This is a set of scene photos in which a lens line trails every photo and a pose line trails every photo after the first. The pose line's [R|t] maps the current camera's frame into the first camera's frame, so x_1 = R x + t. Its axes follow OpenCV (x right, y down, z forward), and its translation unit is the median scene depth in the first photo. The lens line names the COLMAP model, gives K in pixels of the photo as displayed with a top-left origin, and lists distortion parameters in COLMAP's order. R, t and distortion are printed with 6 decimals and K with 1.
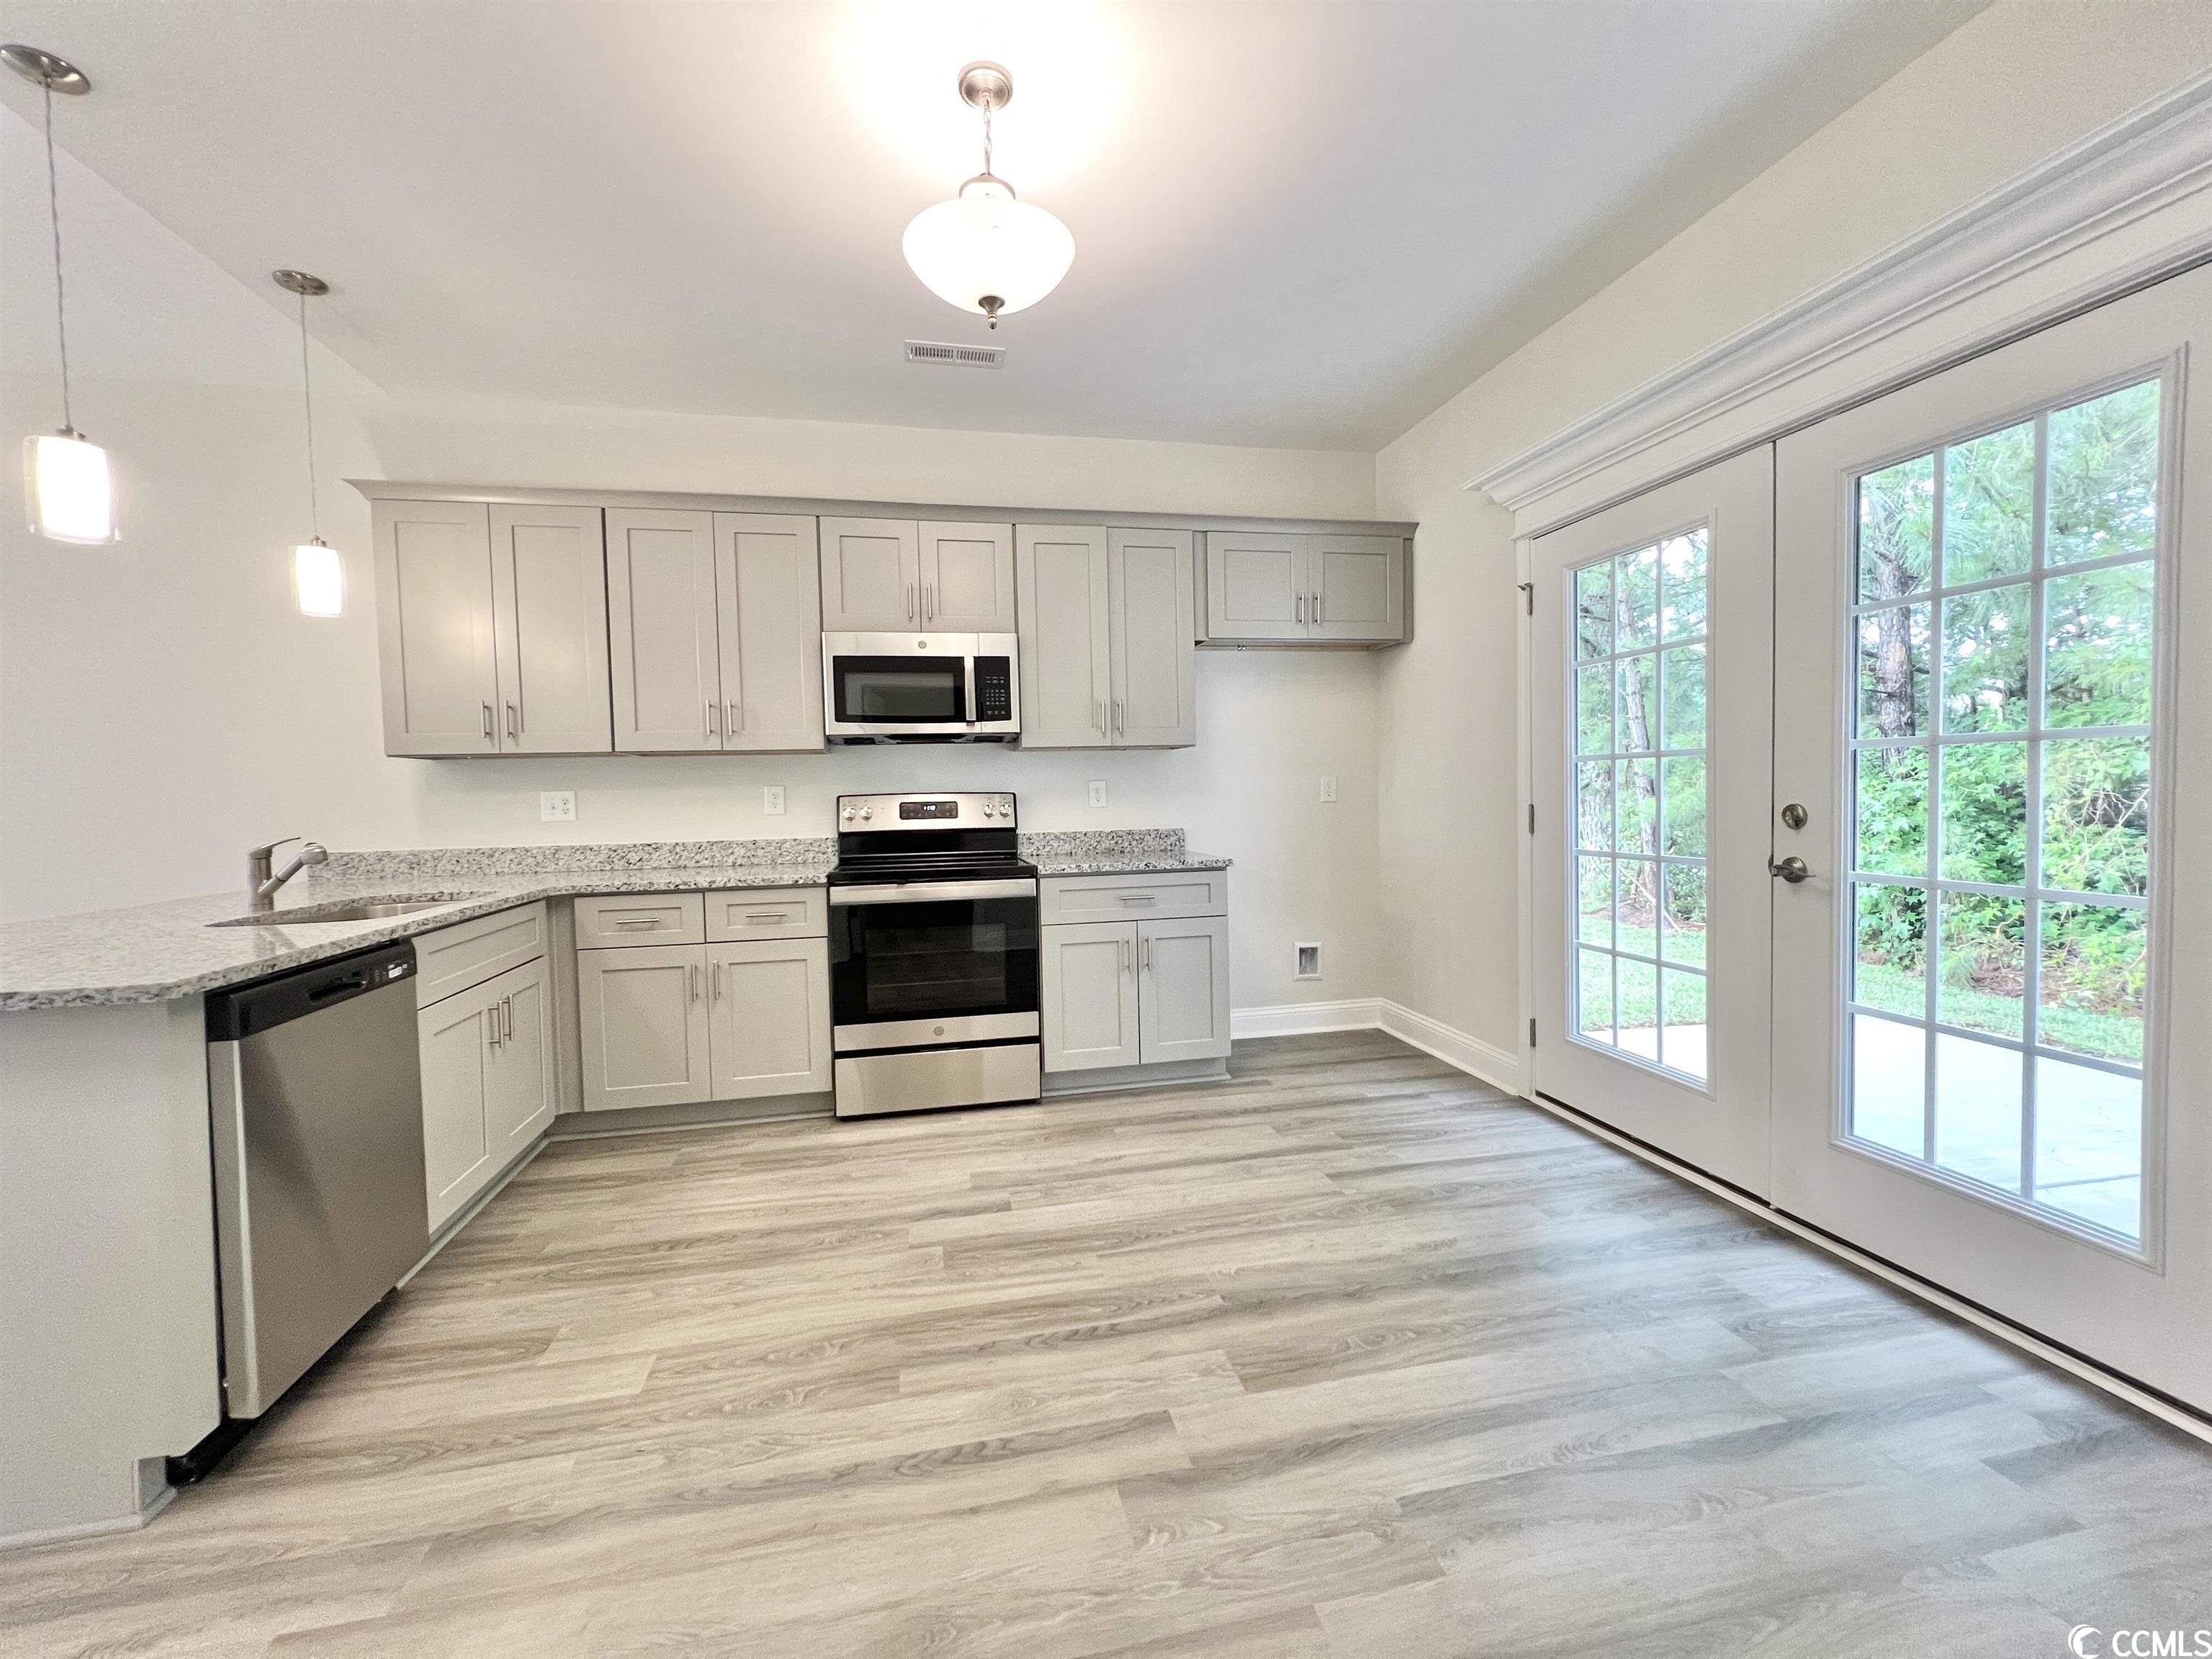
lens RADIAL K [[934.4, 0, 1106.0], [0, 934.4, 829.5], [0, 0, 1]] dist [0.001059, 0.000094]
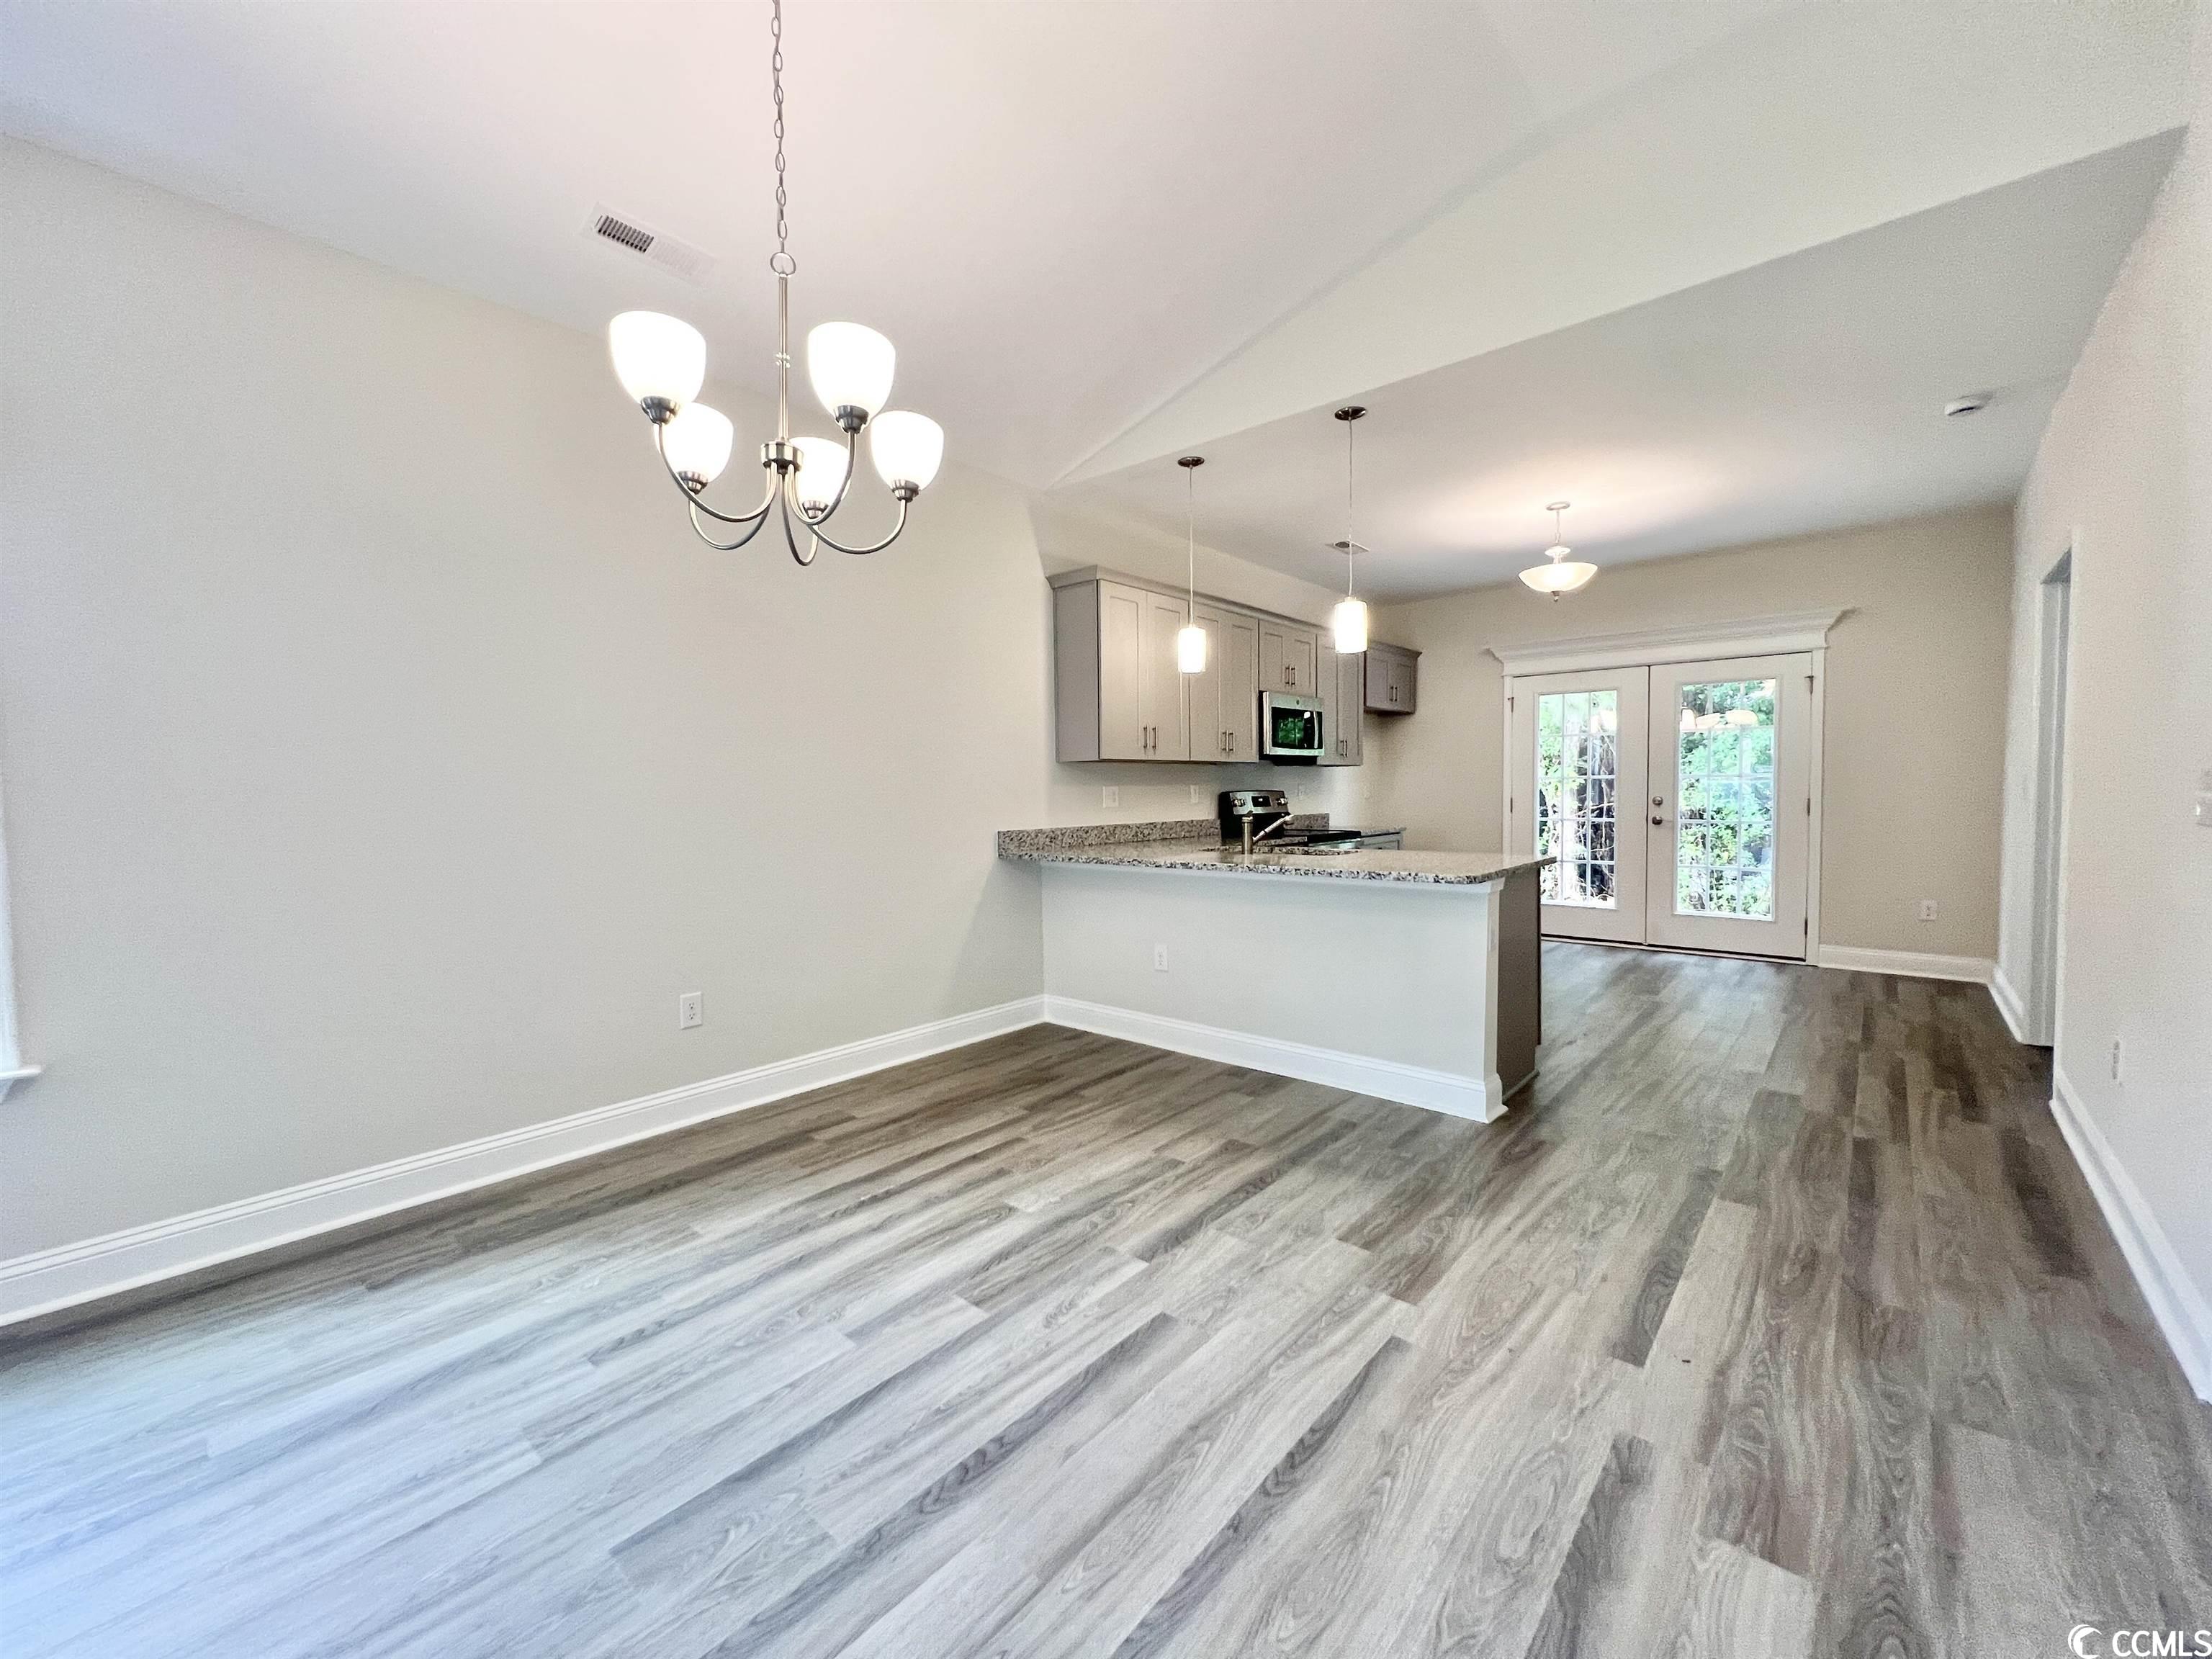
lens RADIAL K [[889.8, 0, 1106.0], [0, 889.8, 829.5], [0, 0, 1]] dist [-0.000855, -0.000043]
pose [[0.799876, -0.016076, 0.599950, -1.457368], [0.016923, 0.999848, 0.004229, 0.019927], [-0.599927, 0.006770, 0.800026, -0.082520]]
